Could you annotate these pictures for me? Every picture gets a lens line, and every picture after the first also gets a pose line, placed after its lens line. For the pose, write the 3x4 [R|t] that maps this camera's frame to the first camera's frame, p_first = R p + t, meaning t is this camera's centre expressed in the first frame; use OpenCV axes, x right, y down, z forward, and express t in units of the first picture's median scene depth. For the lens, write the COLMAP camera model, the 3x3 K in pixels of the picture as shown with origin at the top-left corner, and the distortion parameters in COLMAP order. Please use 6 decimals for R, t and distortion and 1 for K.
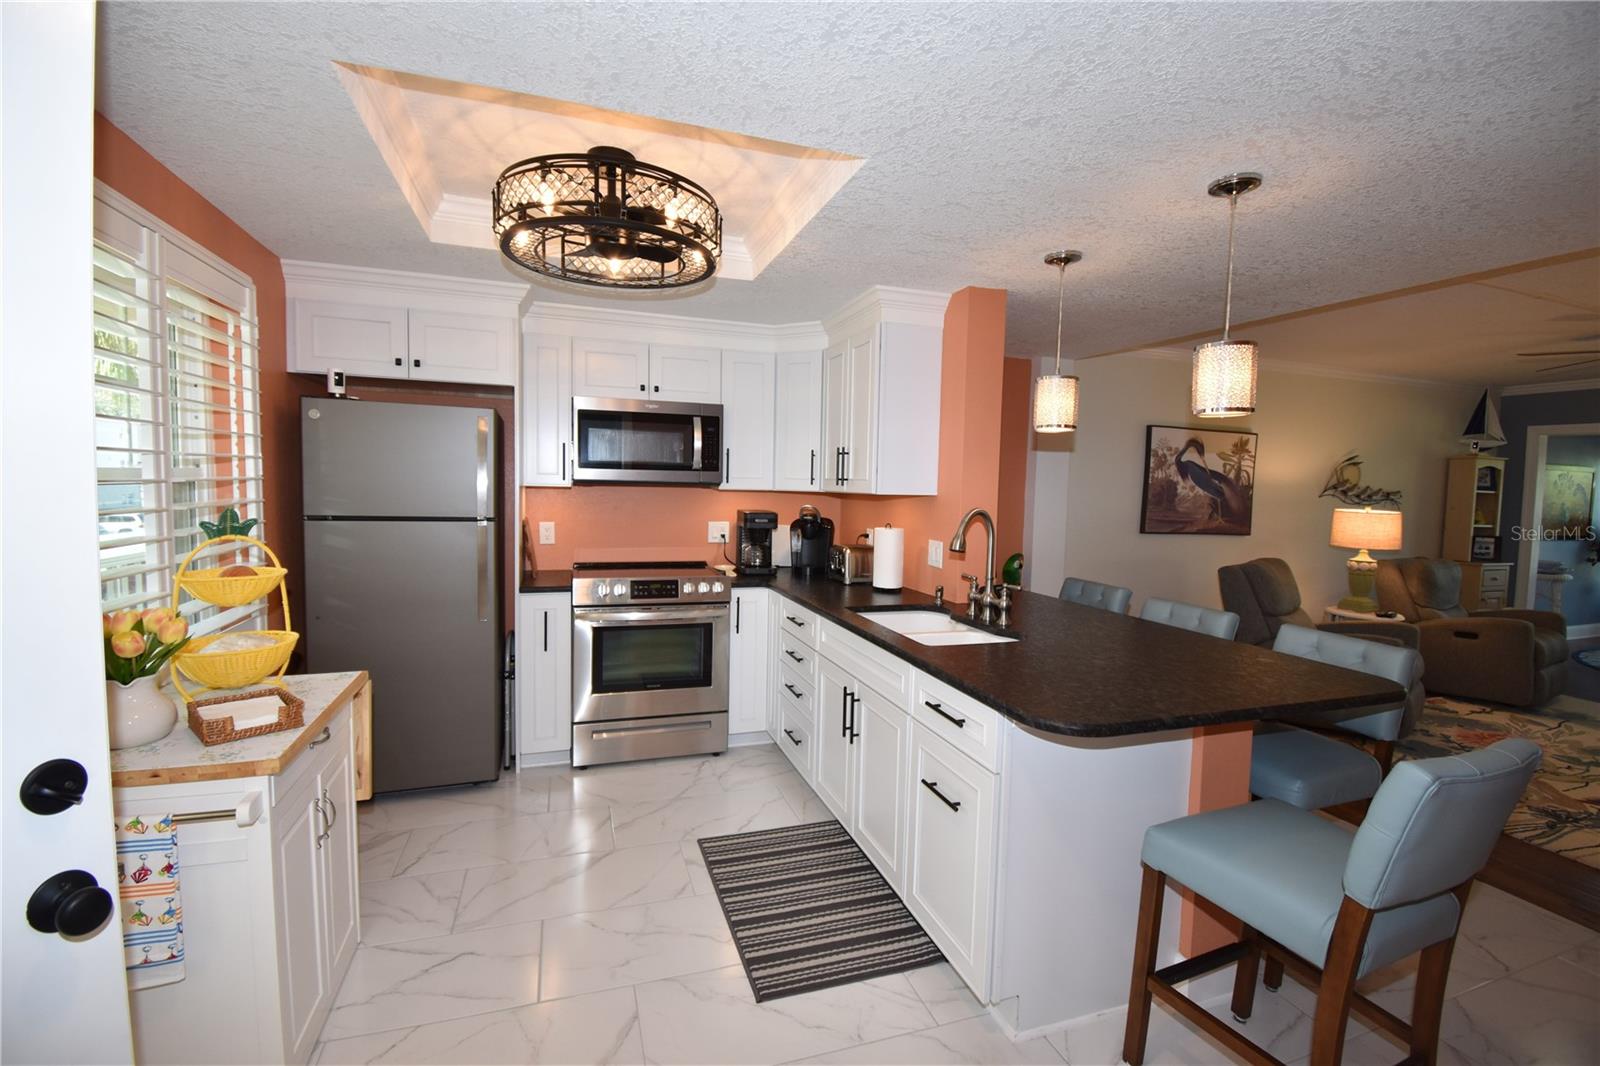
lens RADIAL K [[702.4, 0, 804.1], [0, 702.4, 532.7], [0, 0, 1]] dist [0.019353, -0.025778]
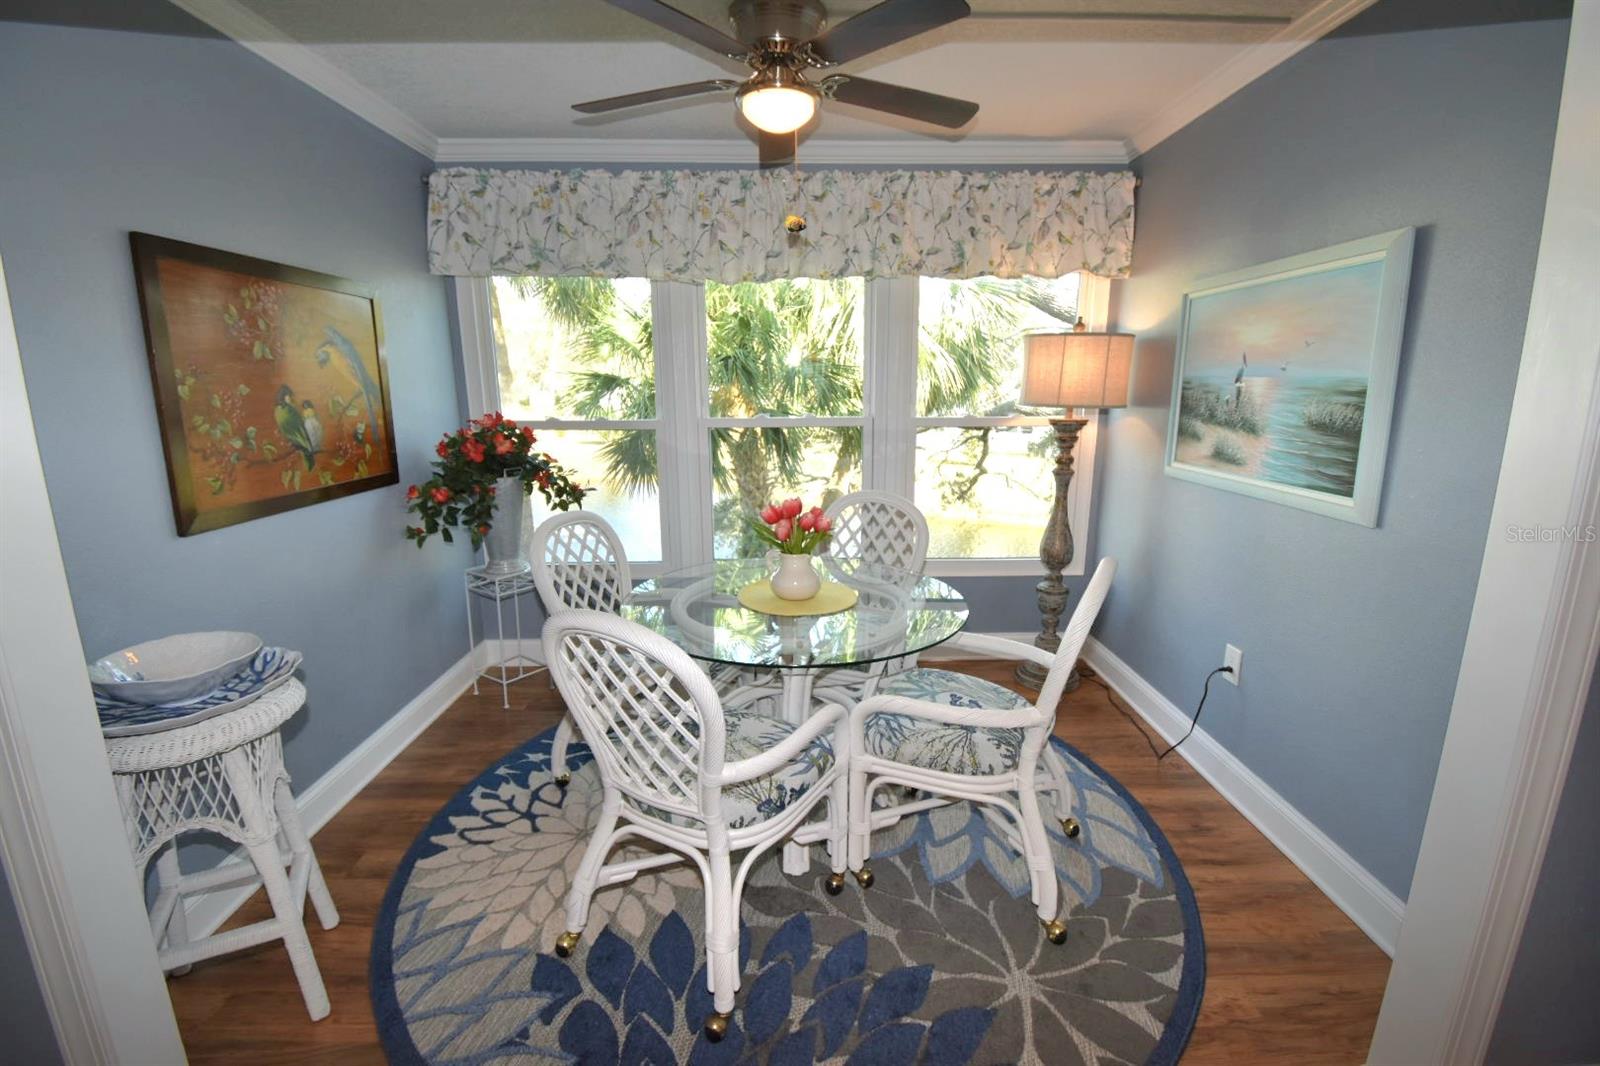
lens RADIAL K [[702.4, 0, 804.1], [0, 702.4, 532.7], [0, 0, 1]] dist [0.019353, -0.025778]
pose [[0.305143, -0.221650, 0.926153, 1.131674], [0.073261, 0.975118, 0.209230, -0.039047], [-0.949484, 0.004006, 0.313788, 0.897825]]
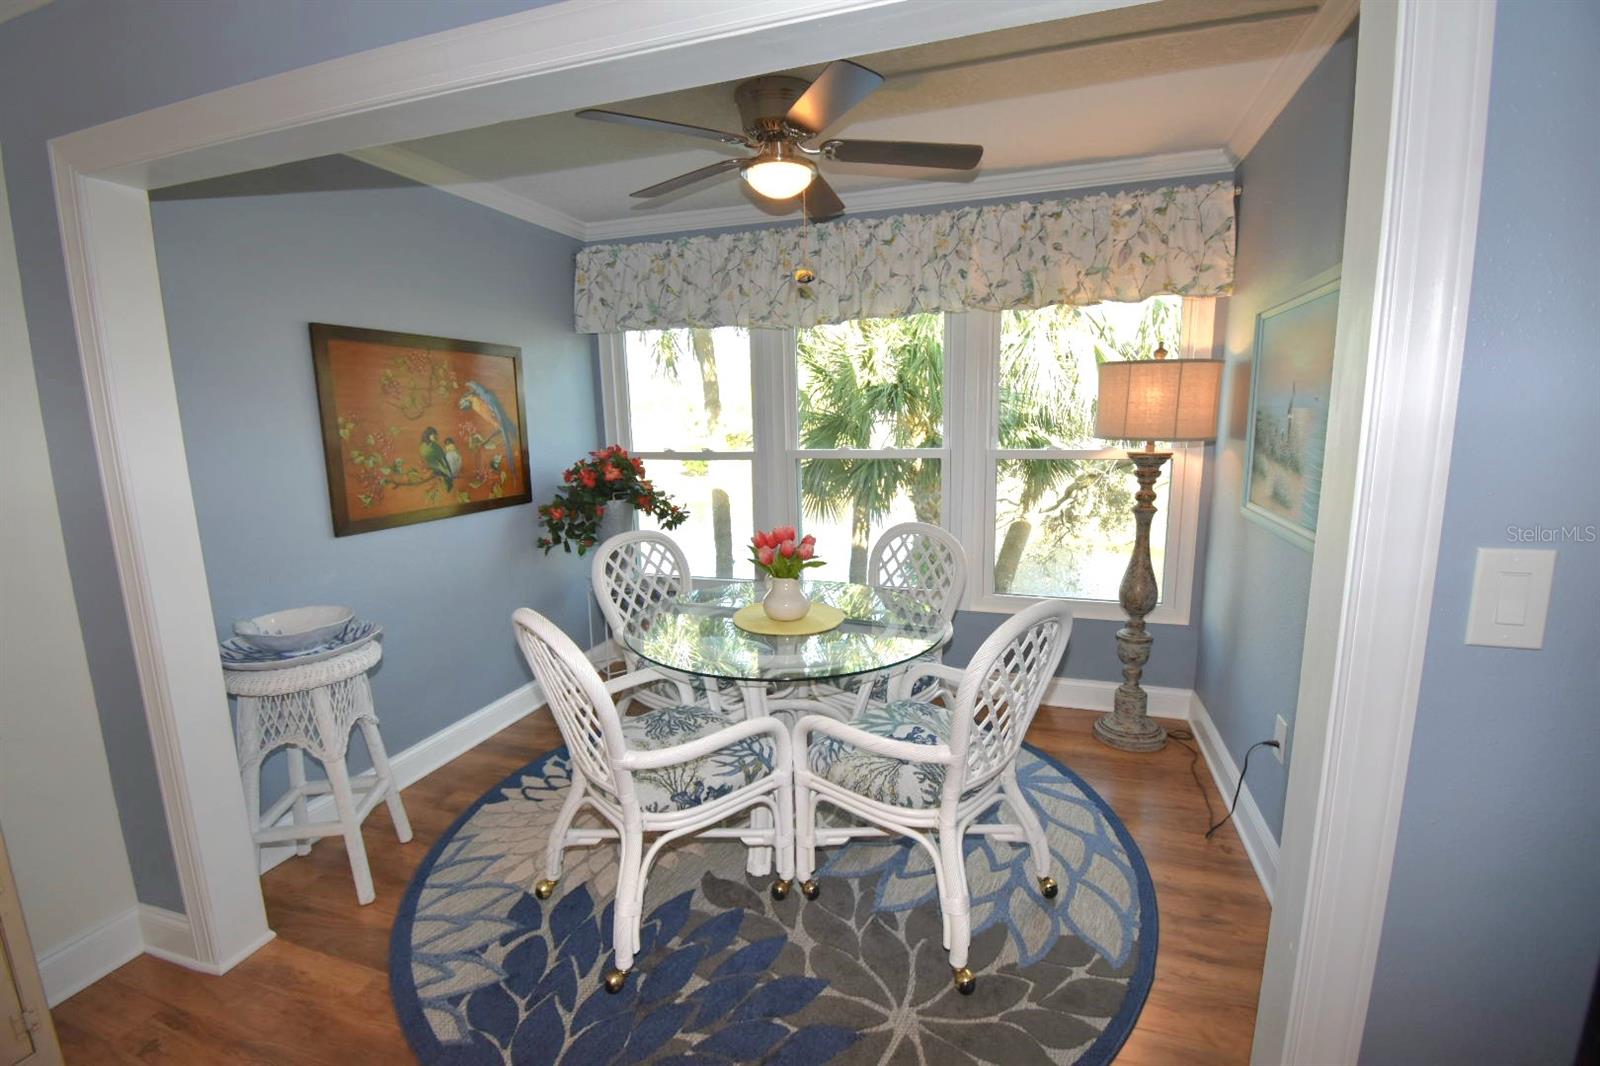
lens RADIAL K [[702.4, 0, 804.1], [0, 702.4, 532.7], [0, 0, 1]] dist [0.019353, -0.025778]
pose [[0.602756, -0.168597, 0.779910, 1.173685], [0.086089, 0.985458, 0.146498, -0.033631], [-0.793268, -0.021161, 0.608505, 0.750857]]
